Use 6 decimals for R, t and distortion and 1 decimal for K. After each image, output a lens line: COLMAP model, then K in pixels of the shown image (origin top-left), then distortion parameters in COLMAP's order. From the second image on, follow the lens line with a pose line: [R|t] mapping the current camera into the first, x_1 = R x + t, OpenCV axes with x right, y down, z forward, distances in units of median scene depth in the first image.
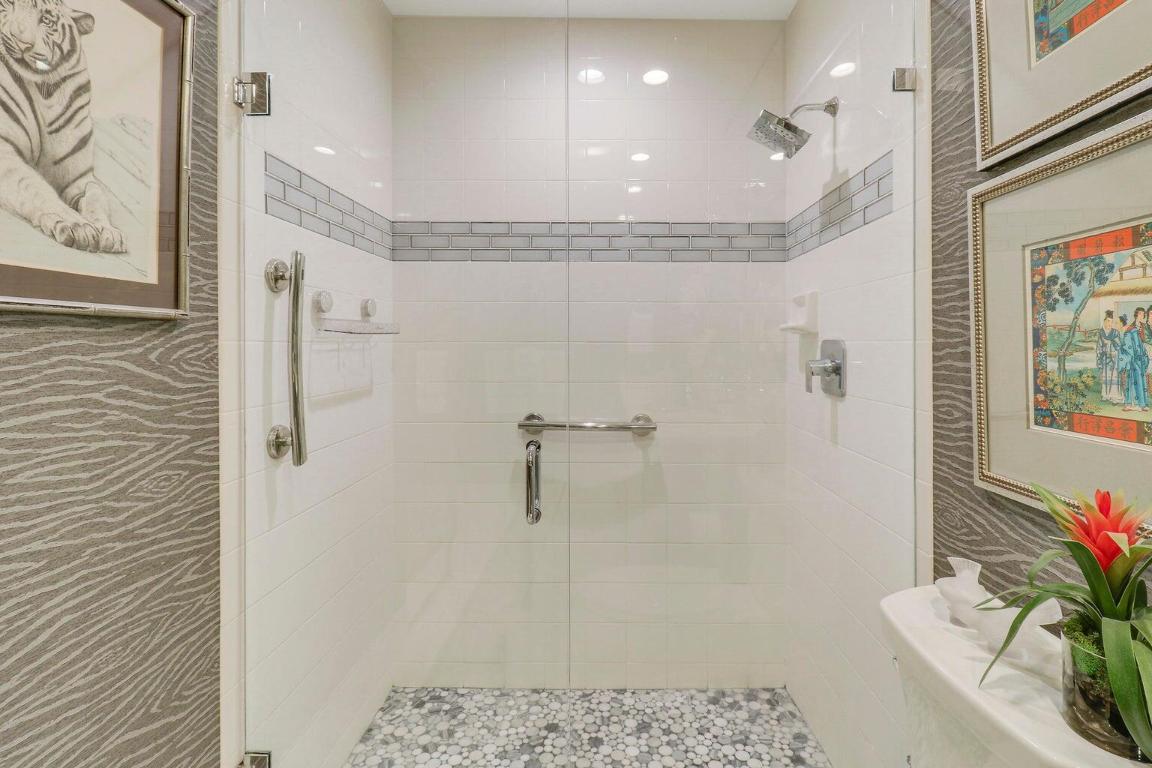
lens RADIAL K [[572.8, 0, 578.9], [0, 572.8, 351.7], [0, 0, 1]] dist [-0.012313, -0.000887]
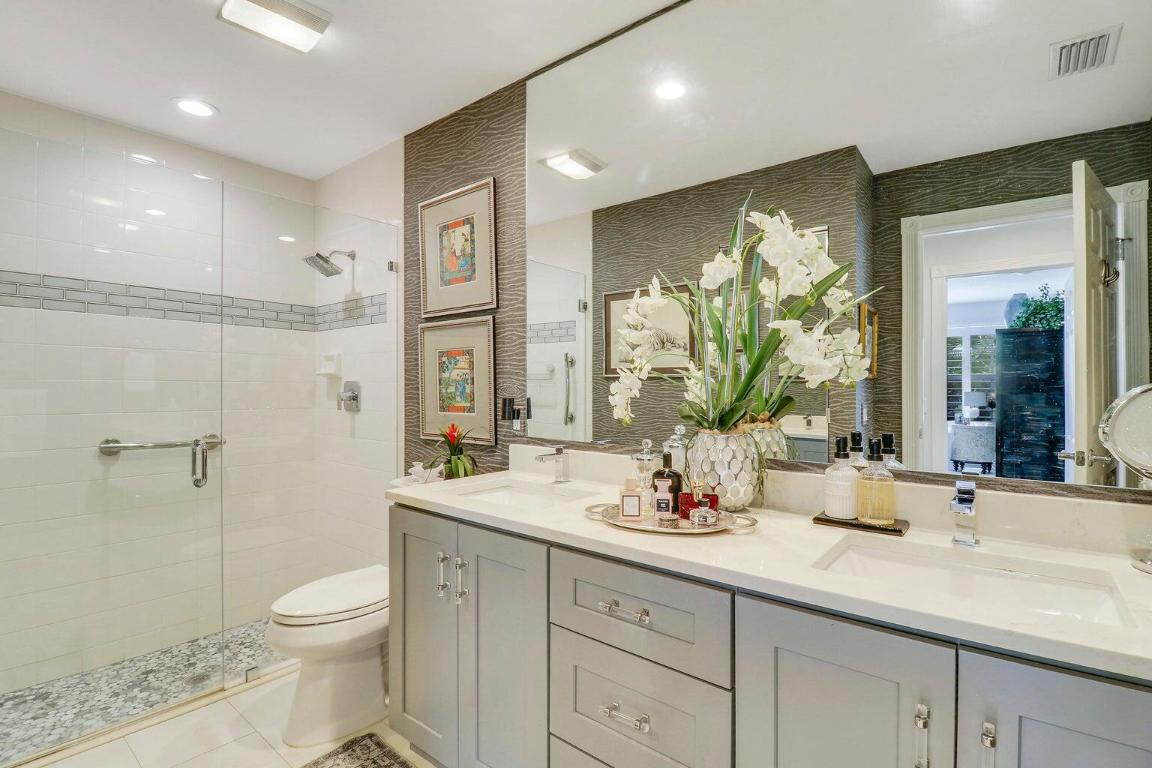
lens RADIAL K [[557.1, 0, 582.0], [0, 557.1, 379.1], [0, 0, 1]] dist [0.000877, -0.013446]
pose [[0.613672, 0.011390, 0.789479, -0.525470], [0.005773, 0.999804, -0.018913, 0.010706], [-0.789540, 0.016164, 0.613486, -0.696842]]
